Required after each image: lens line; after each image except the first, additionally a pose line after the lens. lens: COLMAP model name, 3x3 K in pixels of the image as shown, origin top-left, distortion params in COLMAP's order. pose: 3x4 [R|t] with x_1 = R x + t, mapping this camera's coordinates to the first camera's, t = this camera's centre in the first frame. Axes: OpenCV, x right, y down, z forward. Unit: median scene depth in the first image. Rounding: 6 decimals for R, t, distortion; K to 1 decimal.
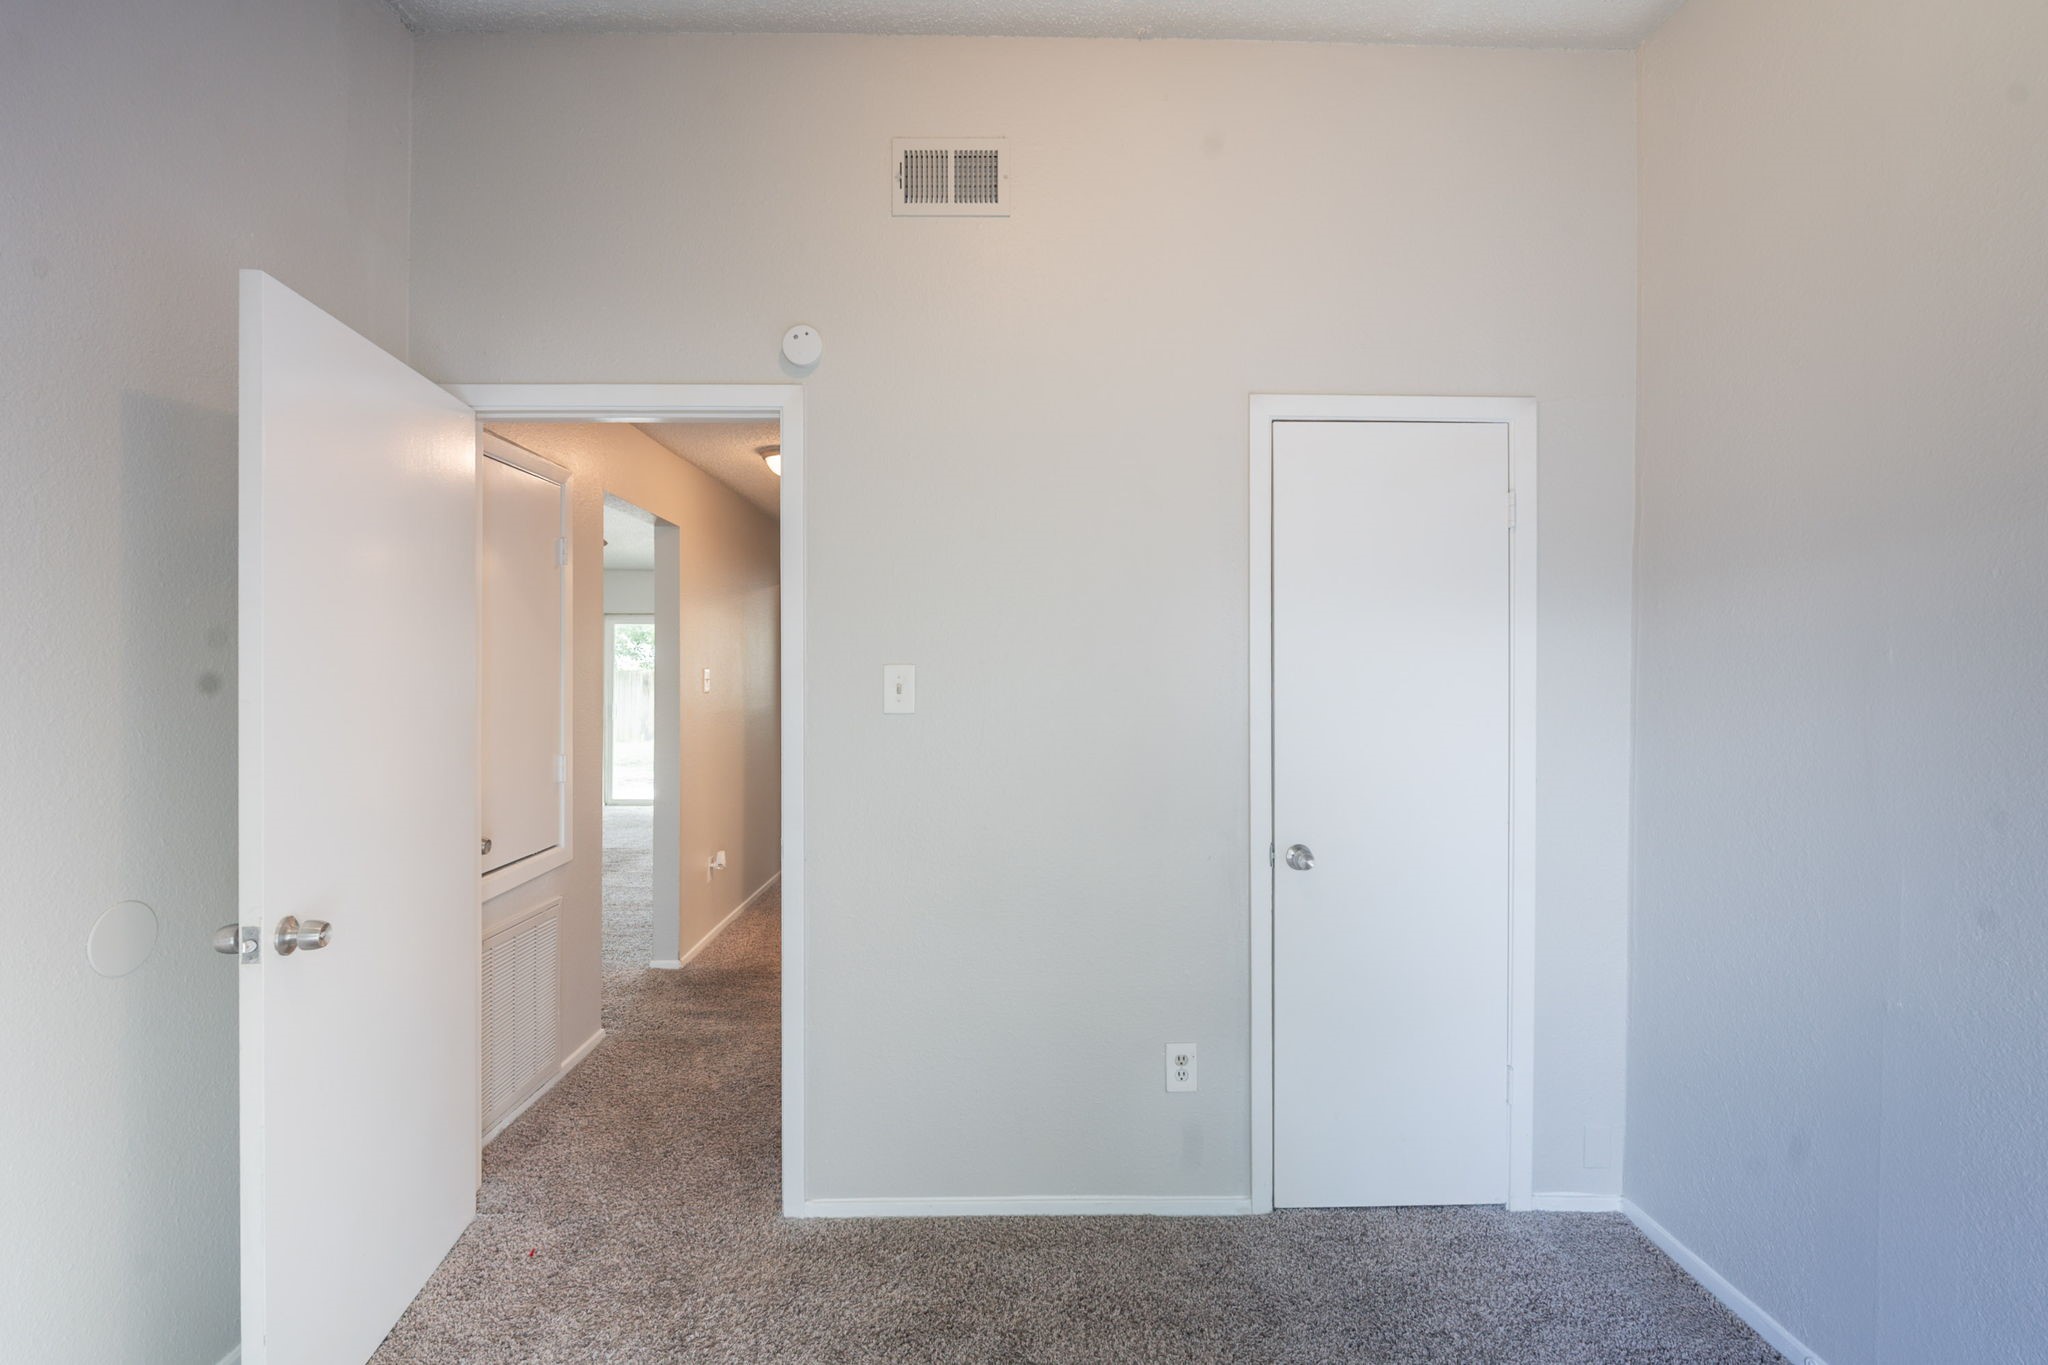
lens RADIAL K [[914.7, 0, 1026.6], [0, 914.7, 653.4], [0, 0, 1]] dist [0.001130, 0.000123]
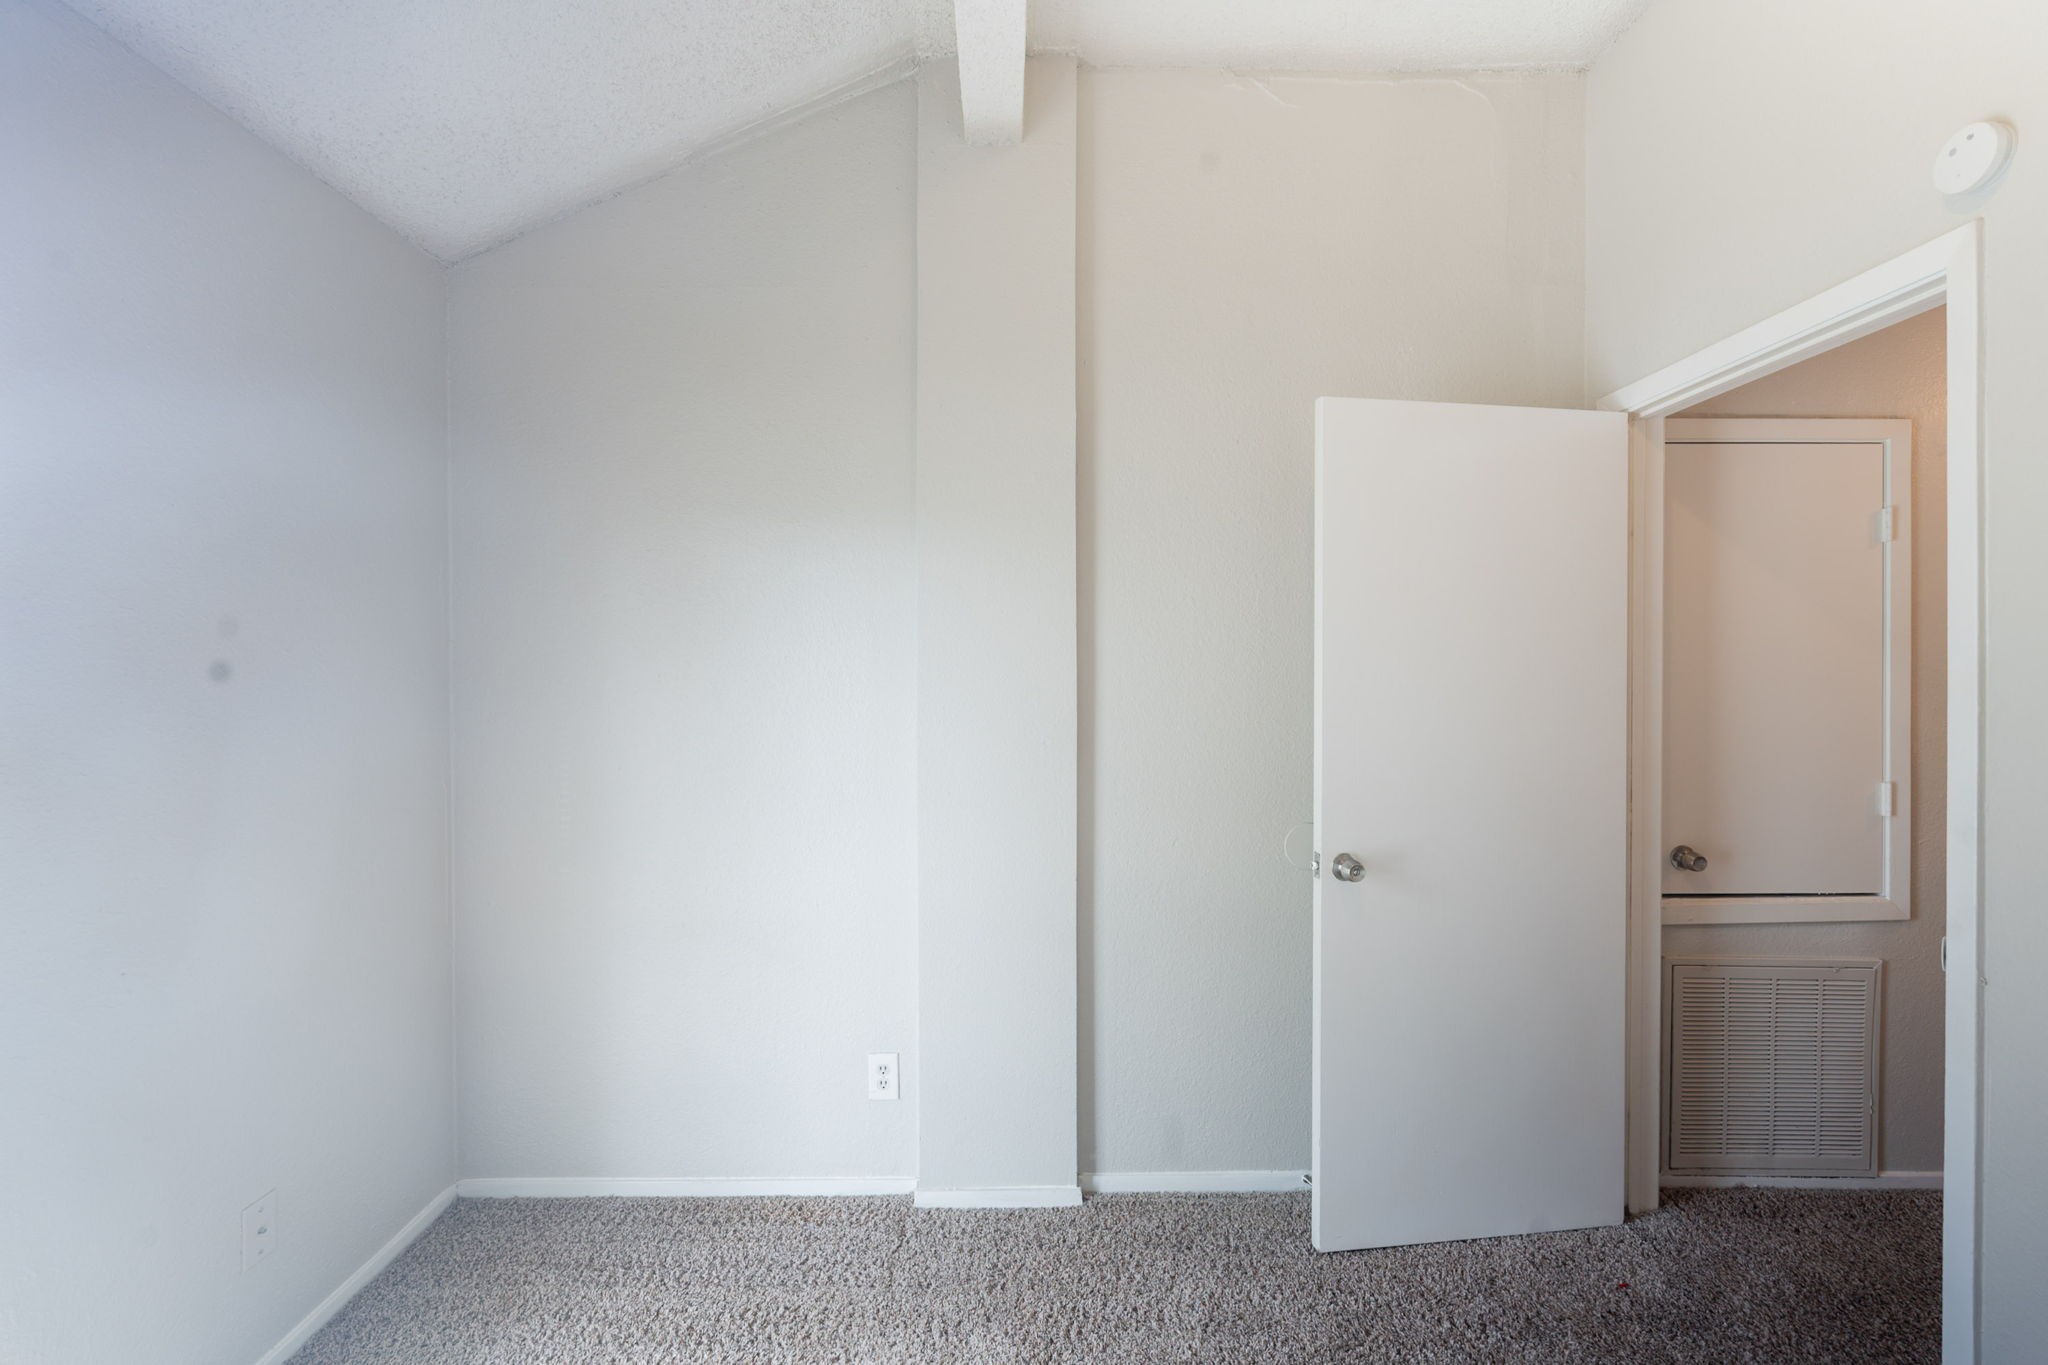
lens RADIAL K [[914.7, 0, 1026.6], [0, 914.7, 653.4], [0, 0, 1]] dist [0.001130, 0.000123]
pose [[-0.020182, -0.020518, -0.999586, 0.475971], [0.019730, 0.999587, -0.020916, 0.003326], [0.999602, -0.020144, -0.019769, 0.441622]]
